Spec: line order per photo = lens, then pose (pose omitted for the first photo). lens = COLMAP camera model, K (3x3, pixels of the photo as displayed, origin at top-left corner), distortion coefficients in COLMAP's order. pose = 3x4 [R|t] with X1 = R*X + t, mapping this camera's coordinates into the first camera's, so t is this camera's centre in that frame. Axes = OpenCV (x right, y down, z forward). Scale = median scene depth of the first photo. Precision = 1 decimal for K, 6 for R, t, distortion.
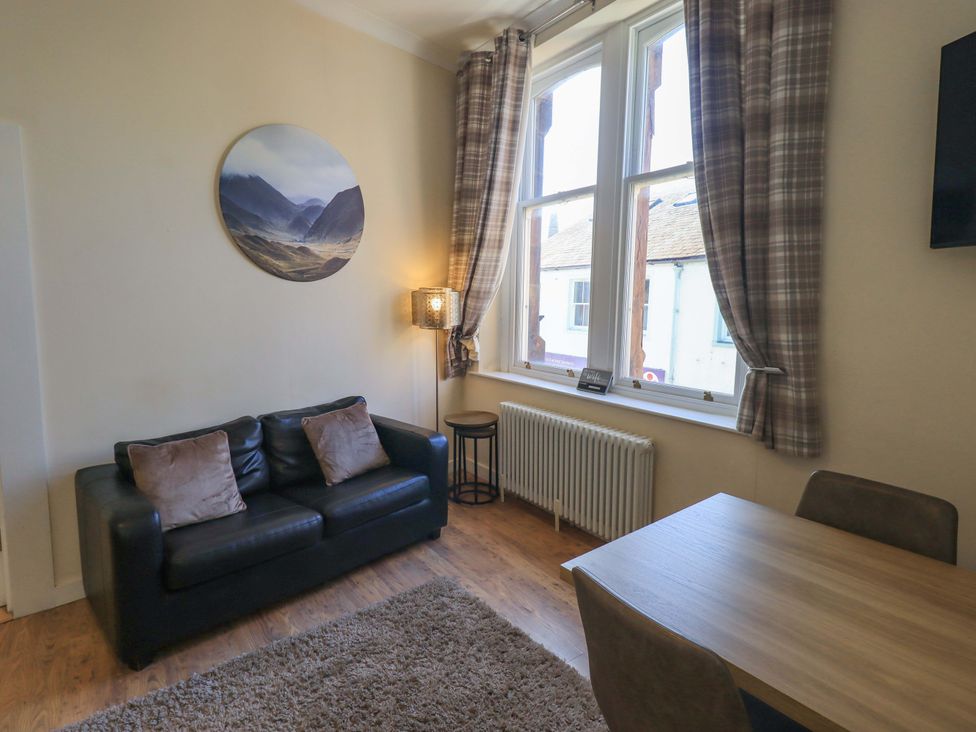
lens RADIAL K [[507.3, 0, 492.2], [0, 507.3, 353.5], [0, 0, 1]] dist [0.000677, 0.001105]
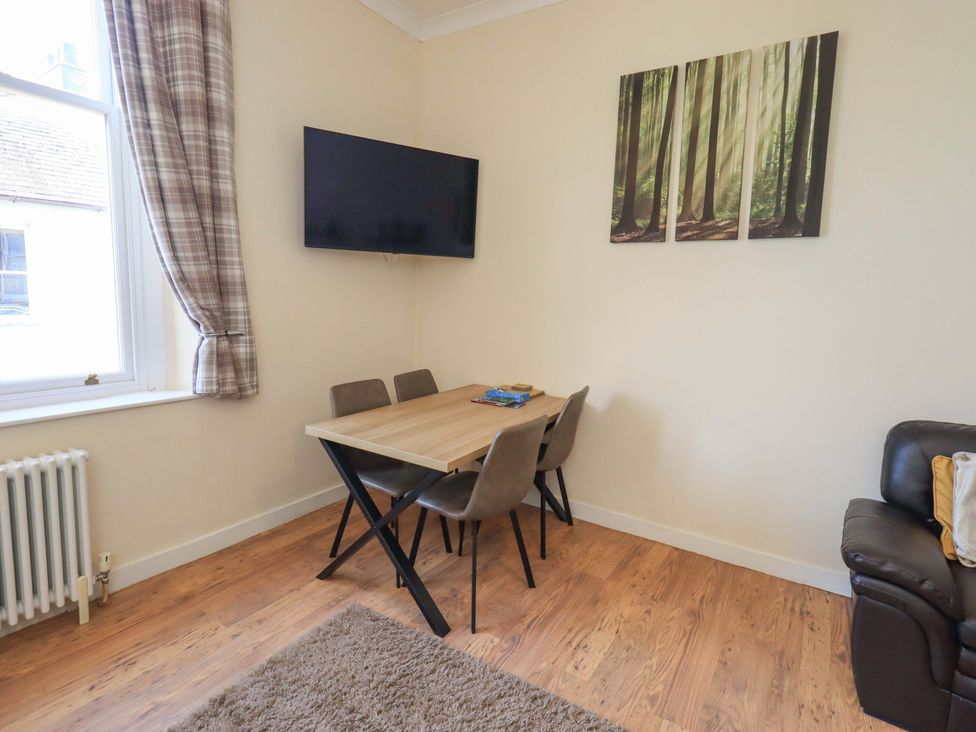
lens RADIAL K [[507.3, 0, 492.2], [0, 507.3, 353.5], [0, 0, 1]] dist [0.000677, 0.001105]
pose [[-0.354868, -0.138732, 0.924566, -0.627887], [0.052070, 0.984461, 0.167705, -0.071649], [-0.933465, 0.107656, -0.342130, 0.679979]]
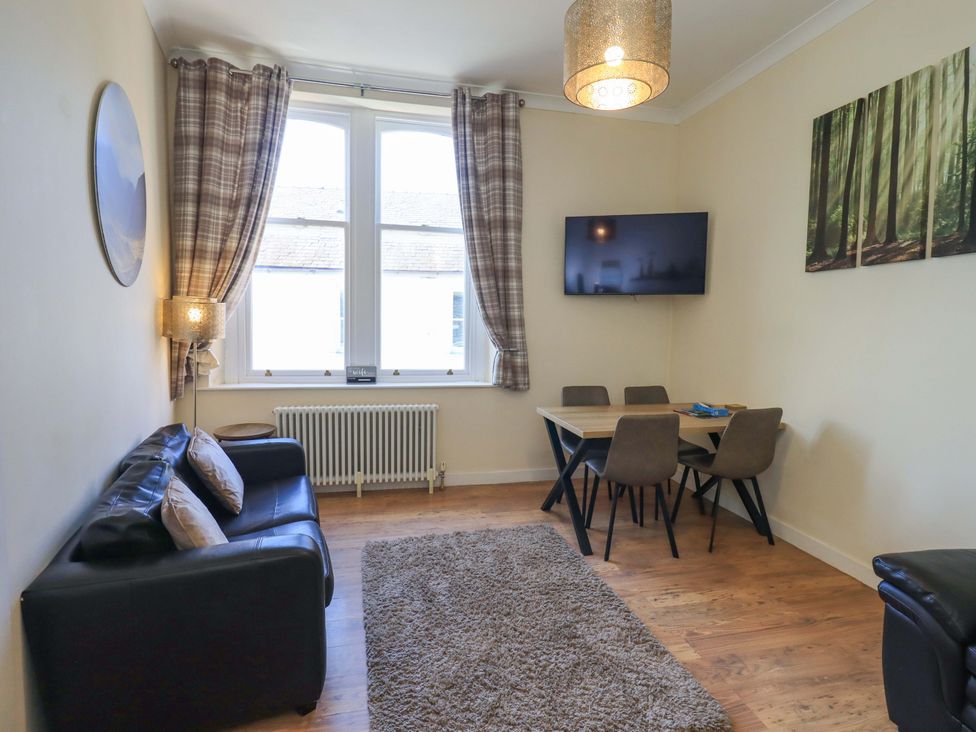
lens RADIAL K [[507.3, 0, 492.2], [0, 507.3, 353.5], [0, 0, 1]] dist [0.000677, 0.001105]
pose [[0.403006, -0.066550, 0.912775, -1.048139], [0.082707, 0.995920, 0.036095, -0.024609], [-0.911453, 0.060946, 0.406865, 0.213198]]
